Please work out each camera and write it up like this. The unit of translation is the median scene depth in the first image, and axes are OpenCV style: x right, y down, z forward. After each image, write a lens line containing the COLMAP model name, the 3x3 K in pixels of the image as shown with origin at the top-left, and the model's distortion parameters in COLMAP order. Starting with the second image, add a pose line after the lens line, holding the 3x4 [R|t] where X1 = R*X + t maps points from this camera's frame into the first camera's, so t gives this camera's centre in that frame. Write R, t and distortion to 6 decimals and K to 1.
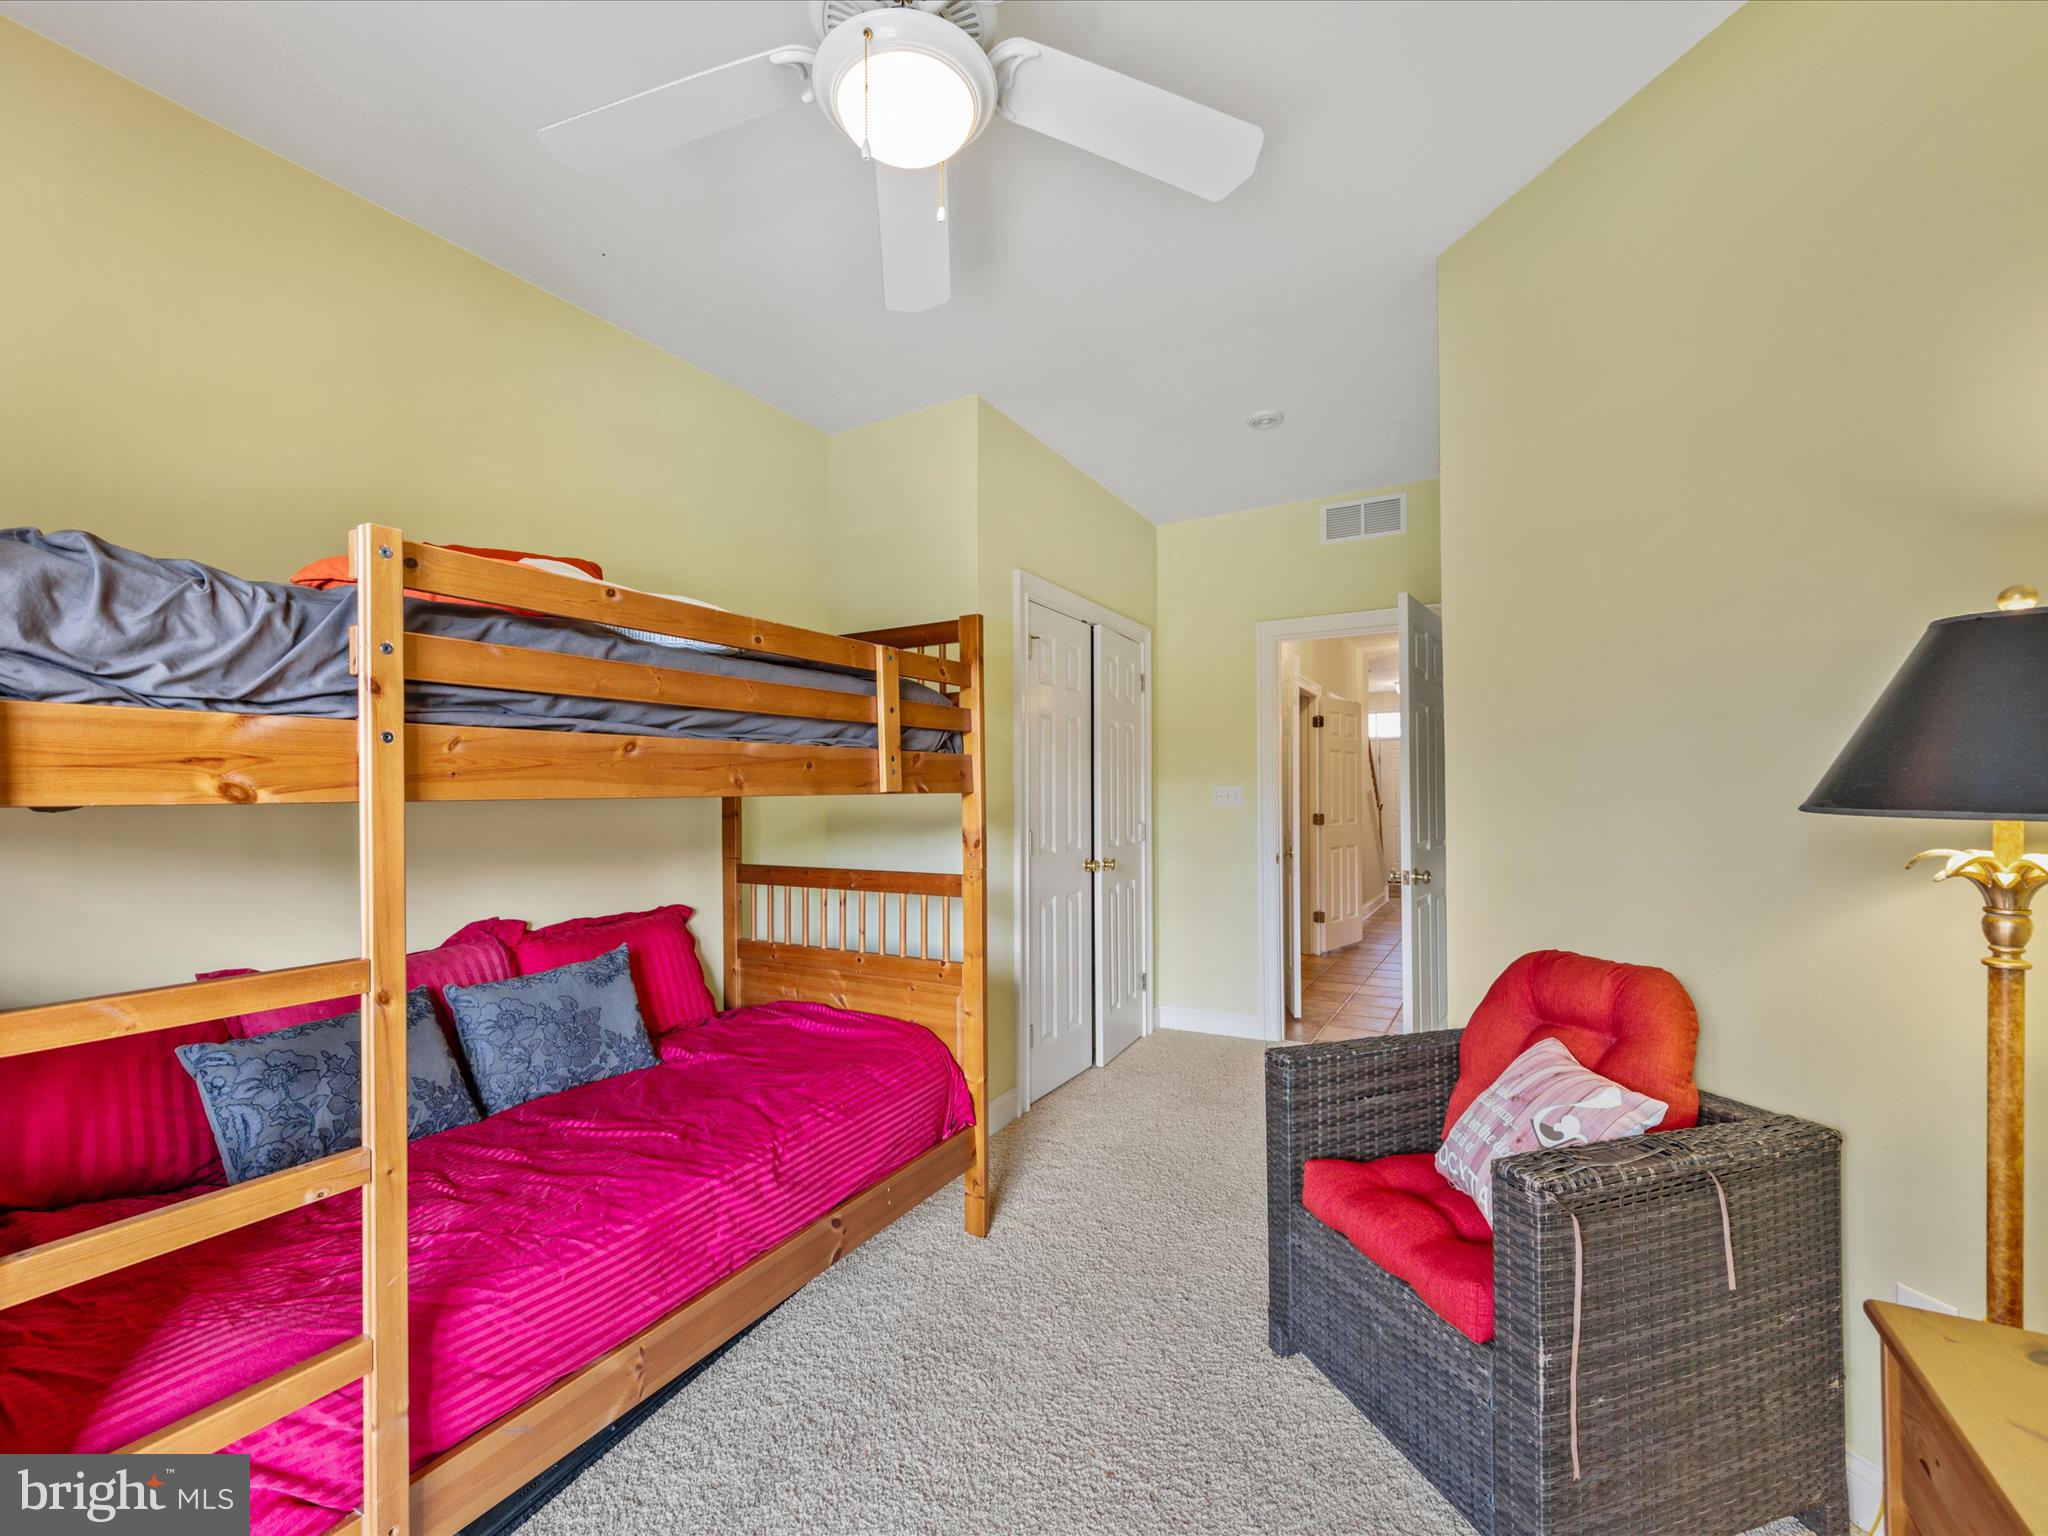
lens RADIAL K [[897.6, 0, 1056.2], [0, 897.6, 796.1], [0, 0, 1]] dist [0.000718, -0.002731]
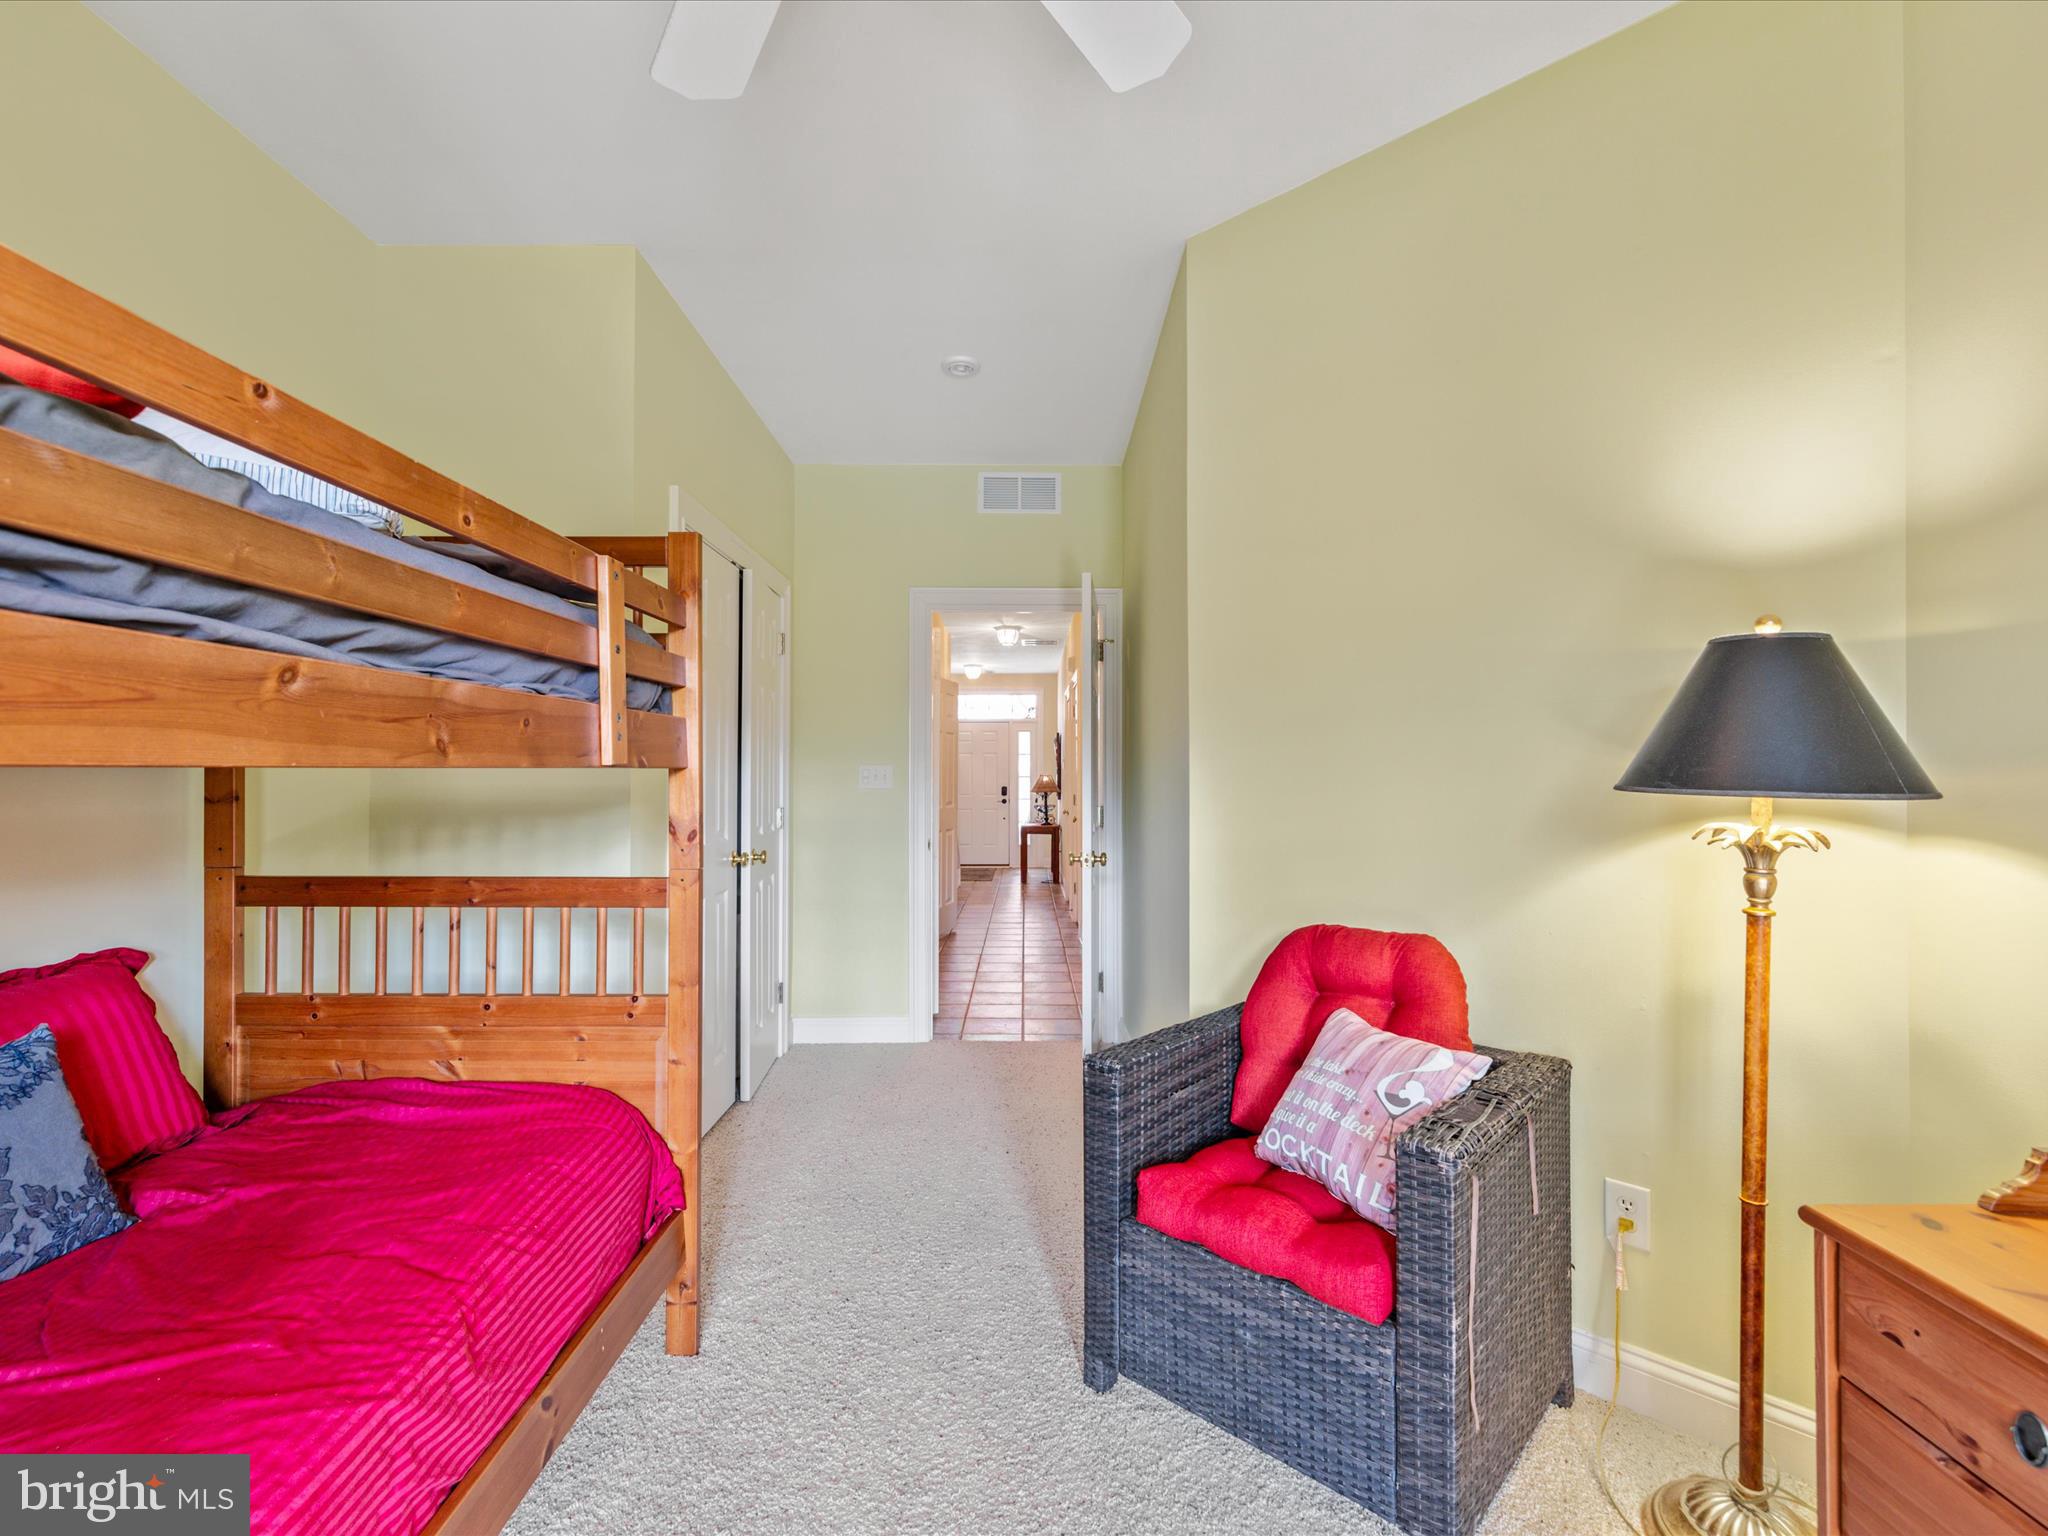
lens RADIAL K [[936.2, 0, 983.6], [0, 936.2, 778.6], [0, 0, 1]] dist [0.003472, -0.001766]
pose [[0.867110, 0.008351, 0.498047, -0.322267], [-0.007864, 0.999964, -0.003076, 0.006381], [-0.498055, -0.001250, 0.867145, 0.231709]]
